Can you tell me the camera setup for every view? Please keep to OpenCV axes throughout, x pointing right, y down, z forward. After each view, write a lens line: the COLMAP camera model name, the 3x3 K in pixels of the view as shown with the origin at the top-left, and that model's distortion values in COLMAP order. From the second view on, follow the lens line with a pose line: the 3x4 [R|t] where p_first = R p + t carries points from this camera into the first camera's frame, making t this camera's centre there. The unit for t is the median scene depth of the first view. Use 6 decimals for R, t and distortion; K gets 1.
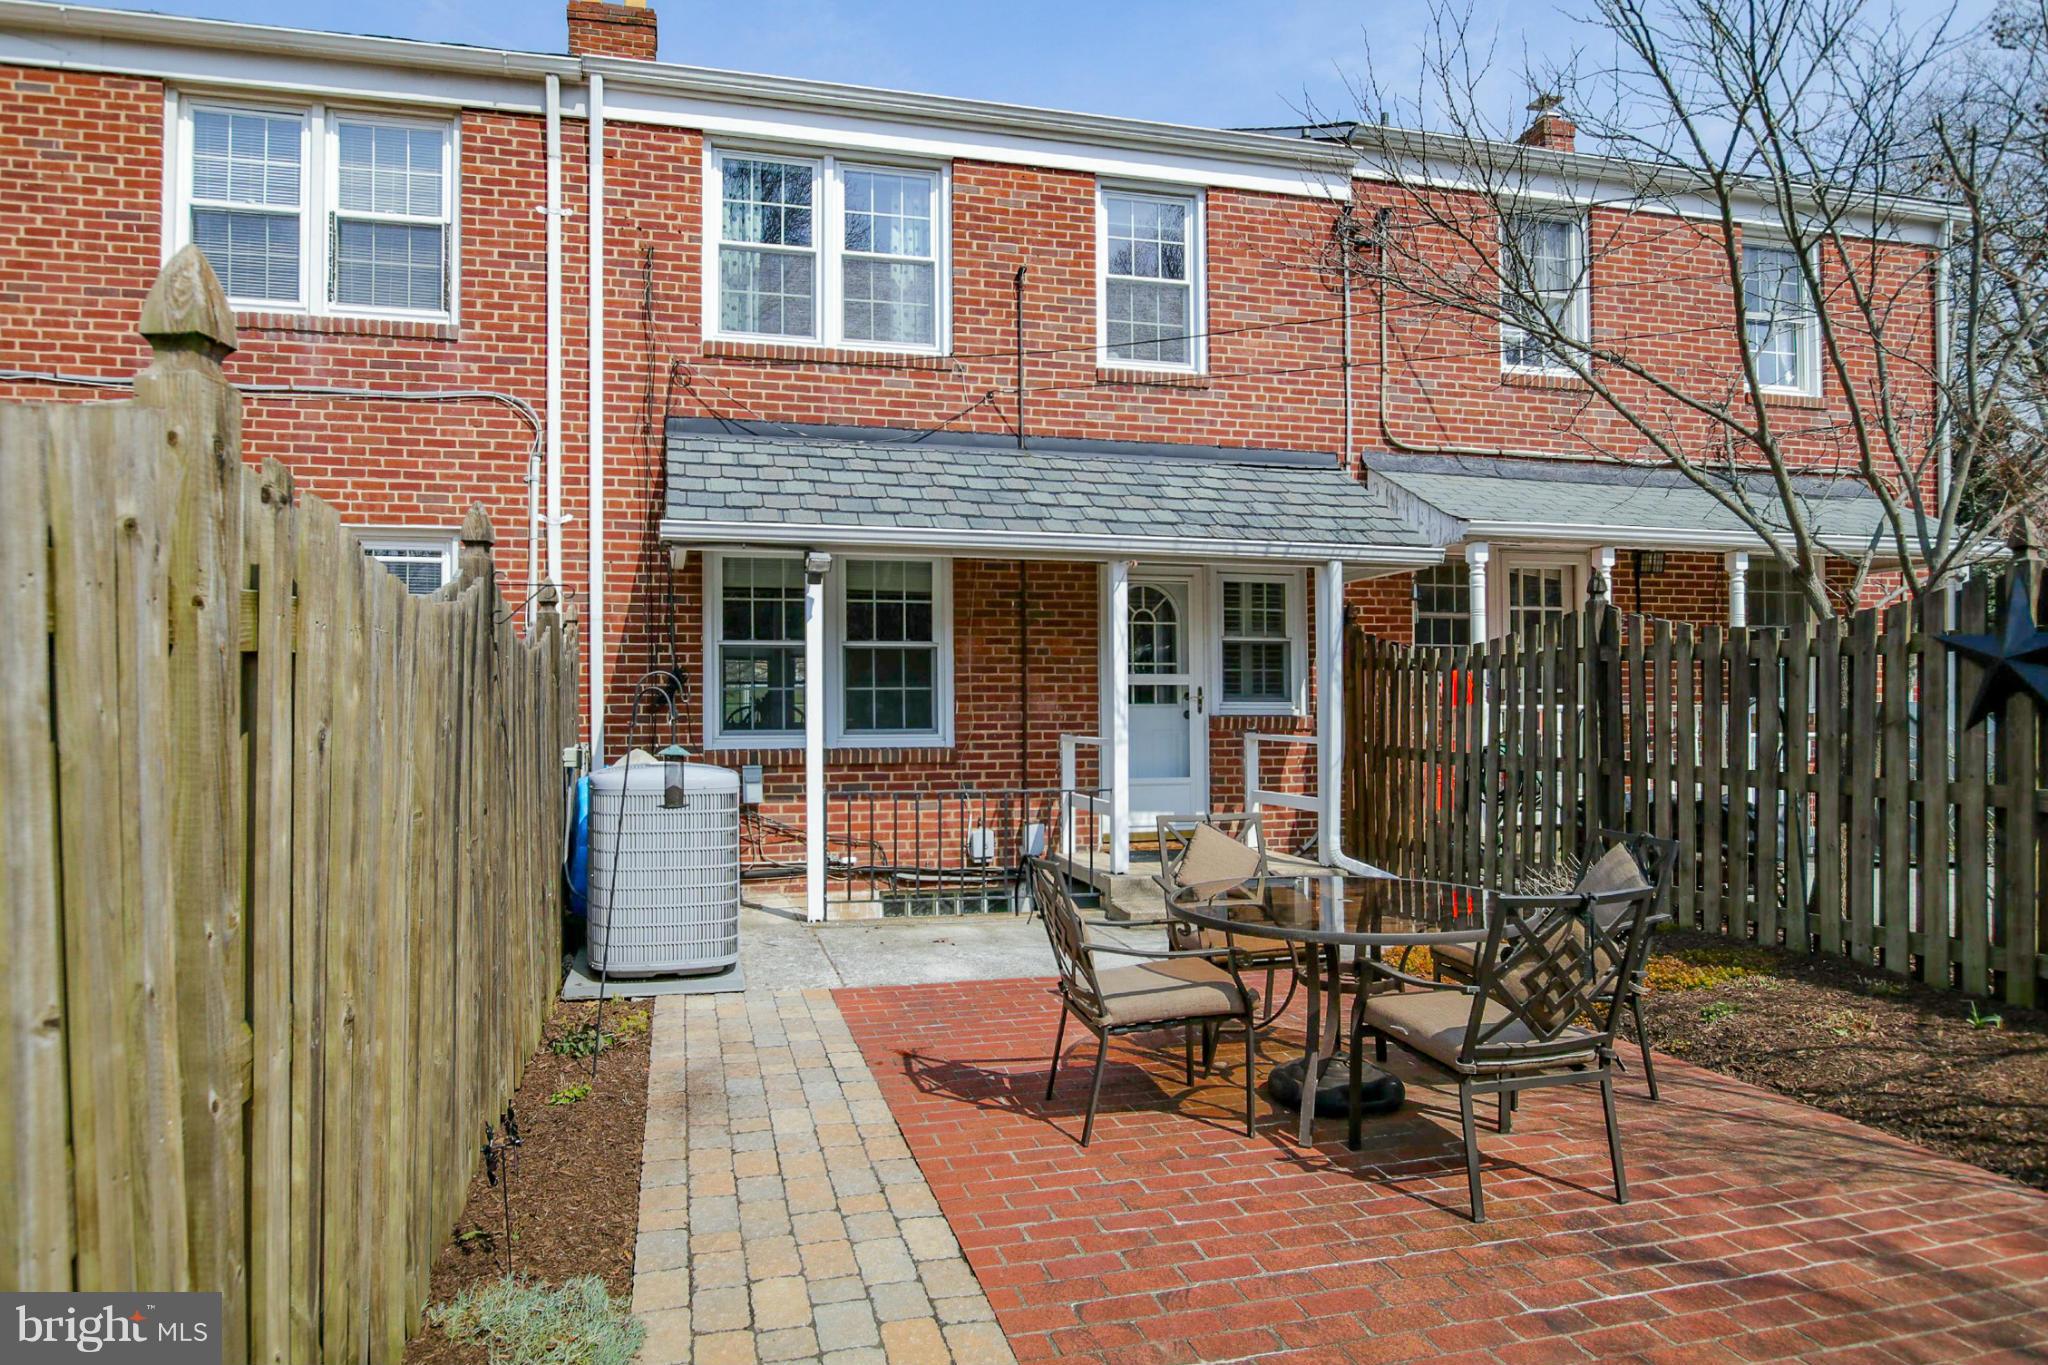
lens RADIAL K [[953.1, 0, 1024.1], [0, 953.1, 698.8], [0, 0, 1]] dist [-0.031775, 0.003884]
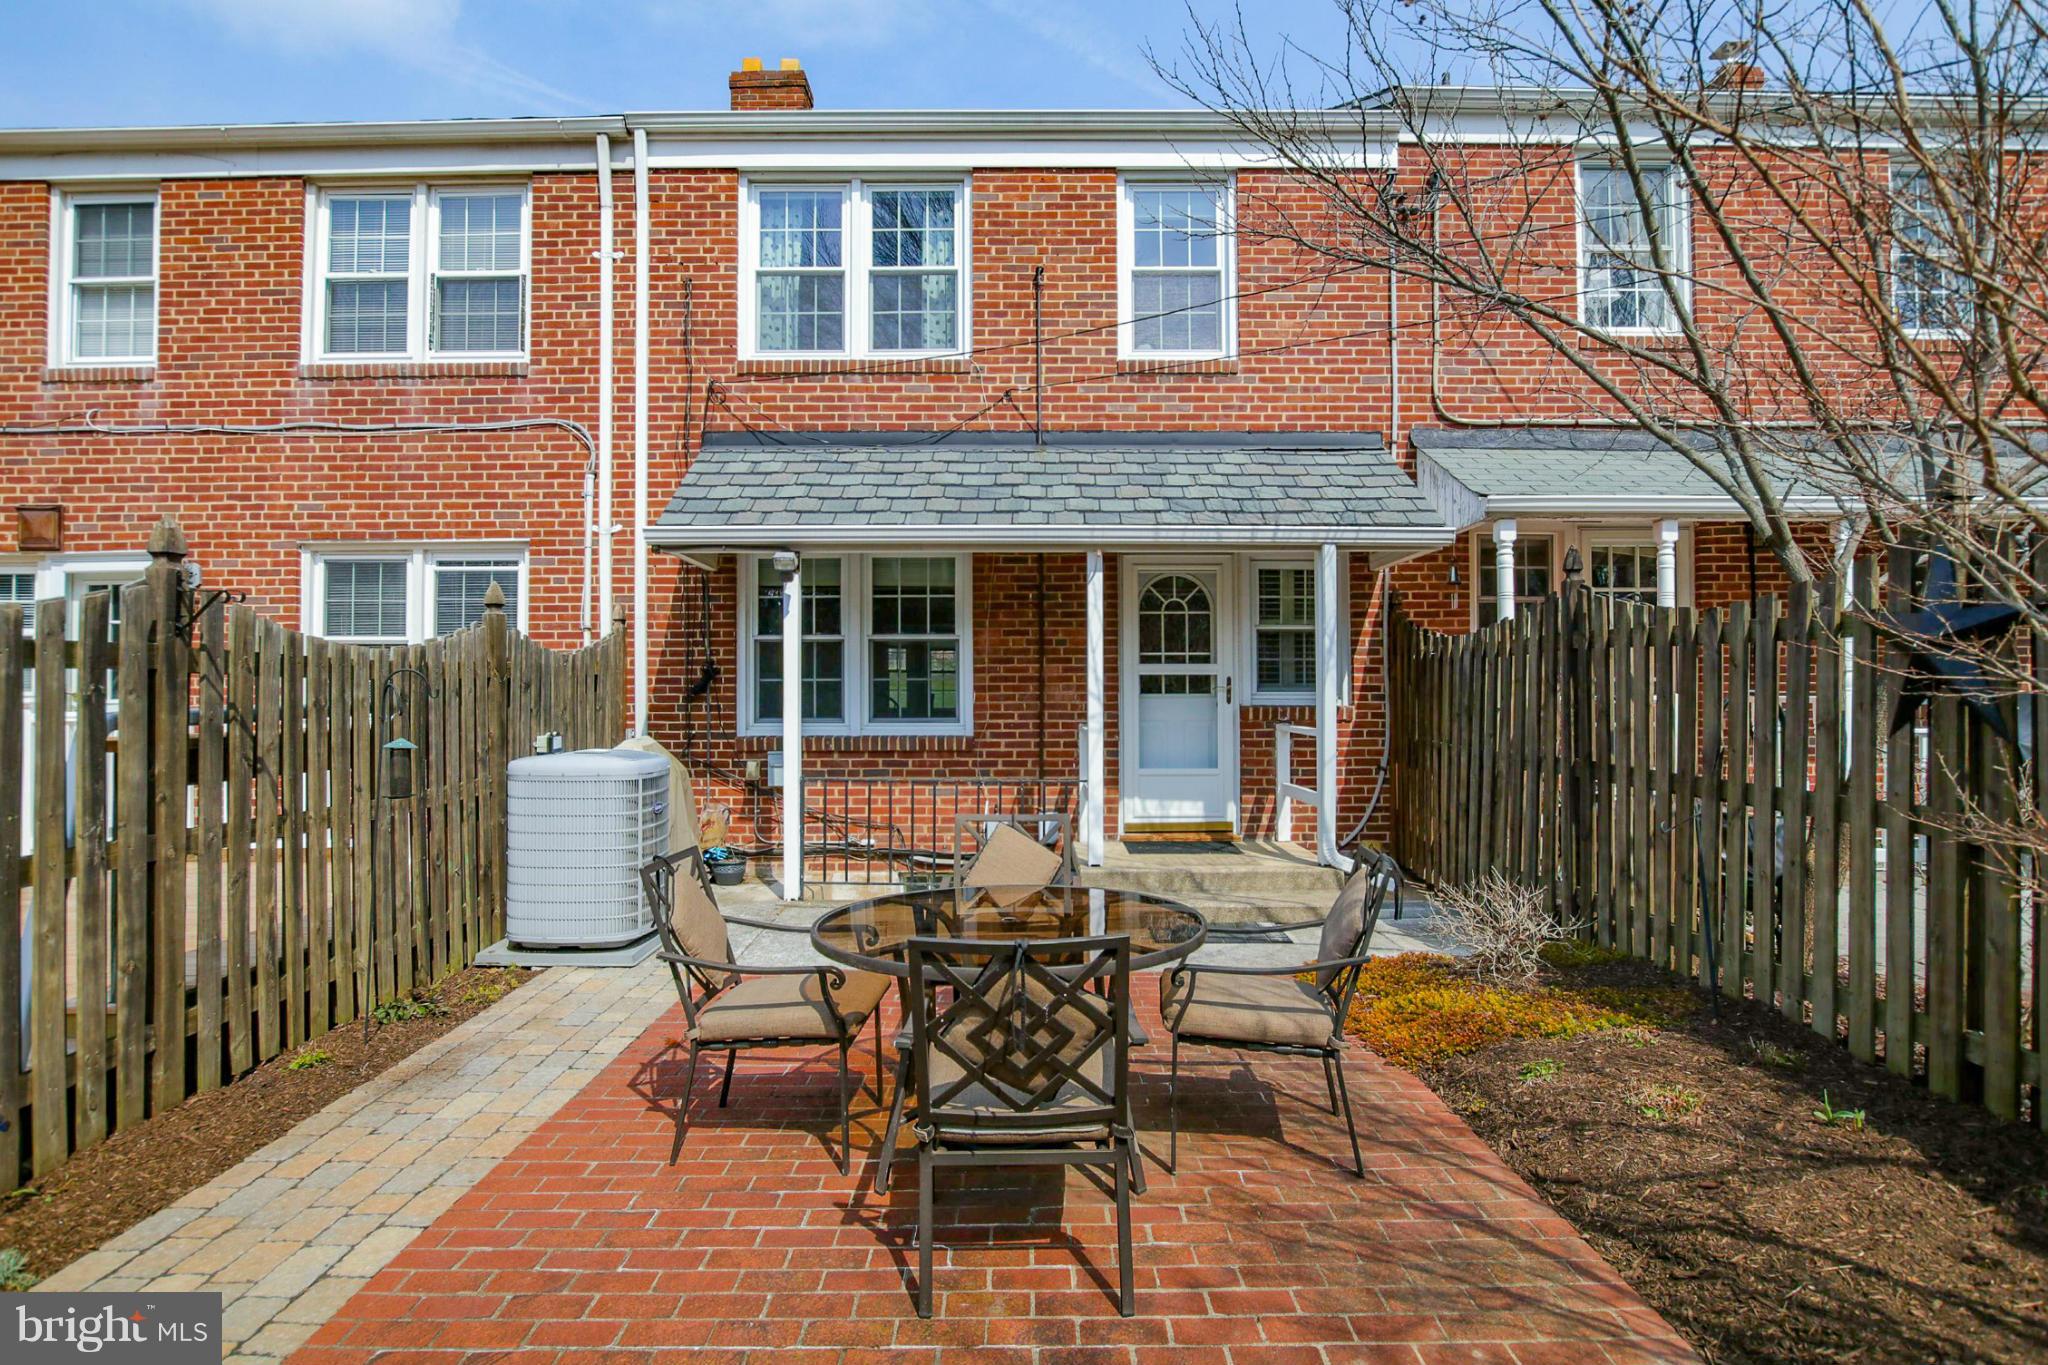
lens RADIAL K [[898.5, 0, 1026.7], [0, 898.5, 682.0], [0, 0, 1]] dist [-0.032096, 0.000248]
pose [[0.981018, -0.002148, -0.193905, 0.187579], [0.001311, 0.999989, -0.004443, -0.003641], [0.193913, 0.004104, 0.981010, 0.058587]]
